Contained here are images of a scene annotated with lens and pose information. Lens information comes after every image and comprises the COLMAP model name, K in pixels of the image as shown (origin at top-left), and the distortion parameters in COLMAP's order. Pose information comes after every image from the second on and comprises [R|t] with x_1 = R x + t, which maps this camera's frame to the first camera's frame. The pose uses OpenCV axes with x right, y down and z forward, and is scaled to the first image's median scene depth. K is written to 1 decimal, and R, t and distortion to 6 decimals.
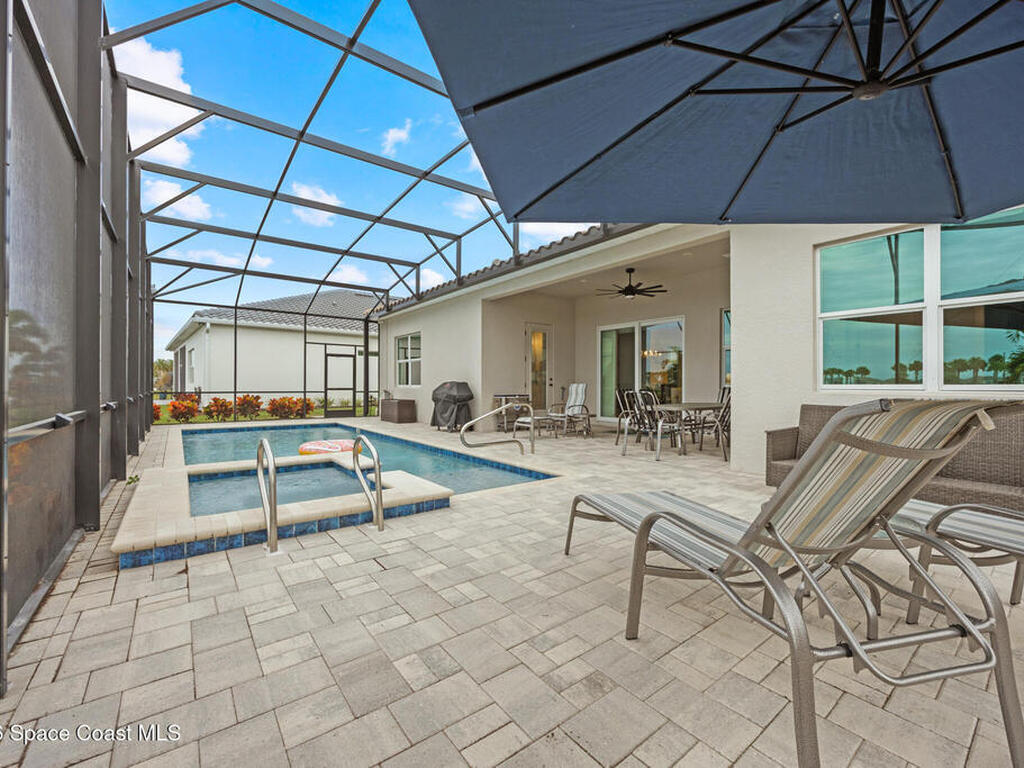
lens RADIAL K [[436.7, 0, 511.4], [0, 436.7, 388.6], [0, 0, 1]] dist [-0.000787, 0.000286]
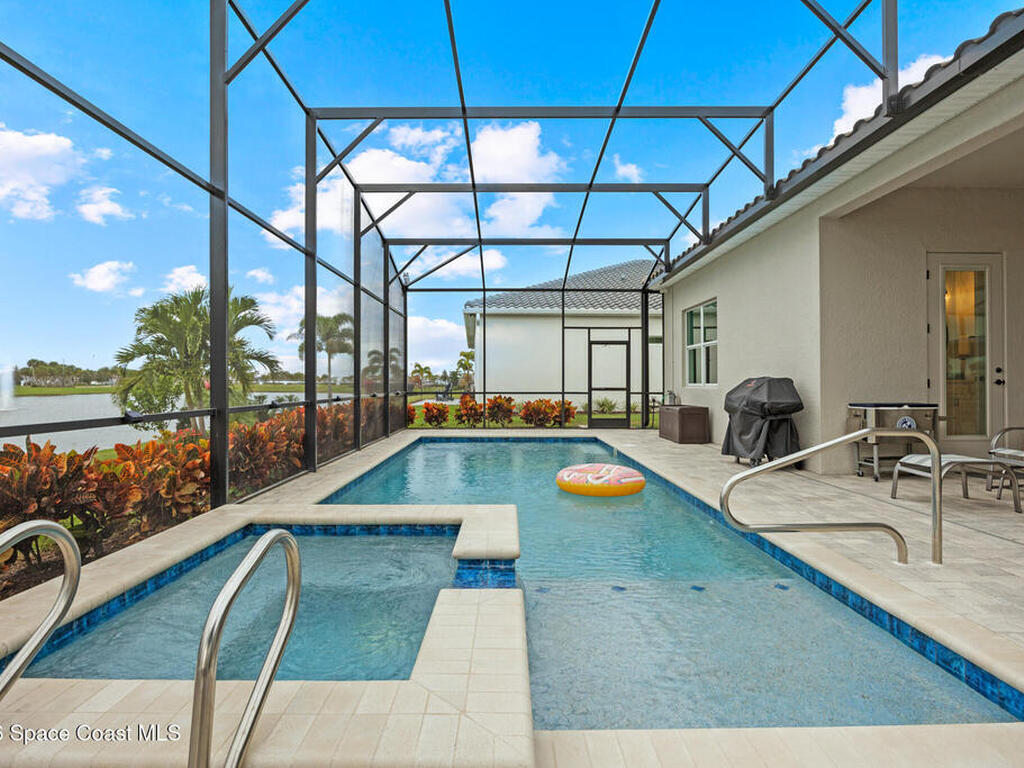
lens RADIAL K [[526.1, 0, 520.7], [0, 526.1, 380.0], [0, 0, 1]] dist [-0.010438, -0.000066]
pose [[0.796061, -0.006280, -0.605184, 0.021243], [-0.002887, 0.999895, -0.014172, -0.002129], [0.605209, 0.013029, 0.795960, 0.247498]]
